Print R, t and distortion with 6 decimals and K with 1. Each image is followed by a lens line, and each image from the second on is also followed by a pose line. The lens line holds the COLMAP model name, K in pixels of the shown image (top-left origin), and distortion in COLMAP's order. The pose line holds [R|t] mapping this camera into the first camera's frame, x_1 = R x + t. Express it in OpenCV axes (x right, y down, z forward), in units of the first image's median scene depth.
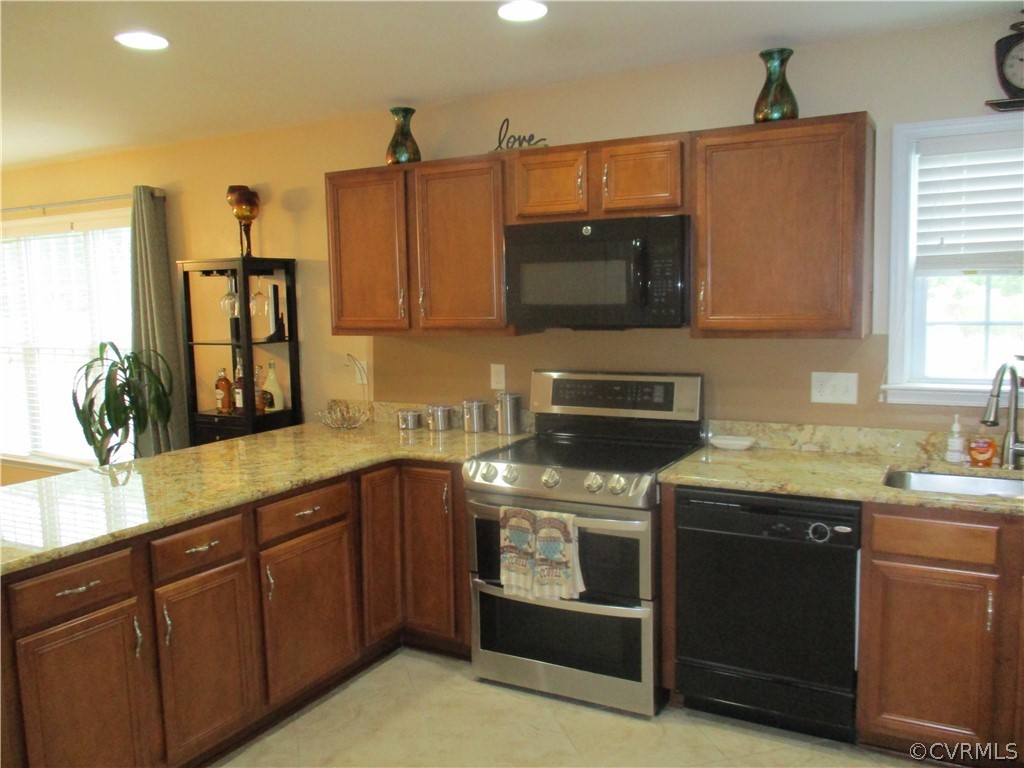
lens RADIAL K [[849.9, 0, 514.6], [0, 849.9, 385.7], [0, 0, 1]] dist [-0.029356, 0.006093]
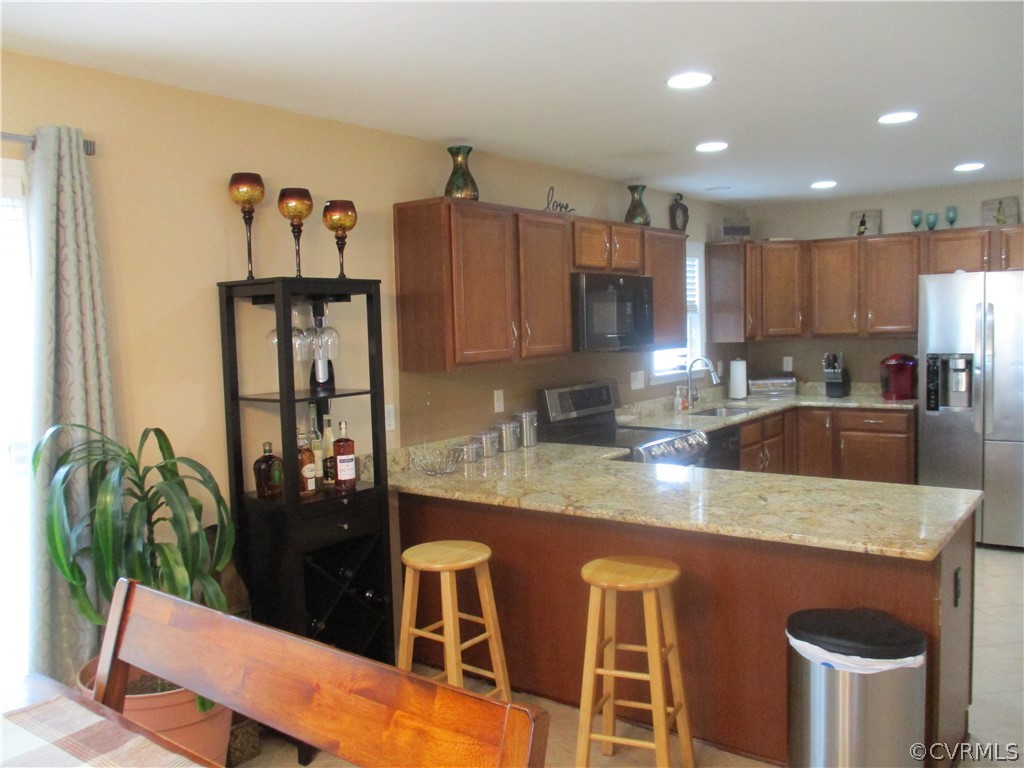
lens RADIAL K [[849.9, 0, 514.6], [0, 849.9, 385.7], [0, 0, 1]] dist [-0.029356, 0.006093]
pose [[0.173264, -0.063652, 0.982816, -1.152714], [0.121127, 0.991711, 0.042875, -0.078758], [-0.977398, 0.111617, 0.179538, 0.791496]]
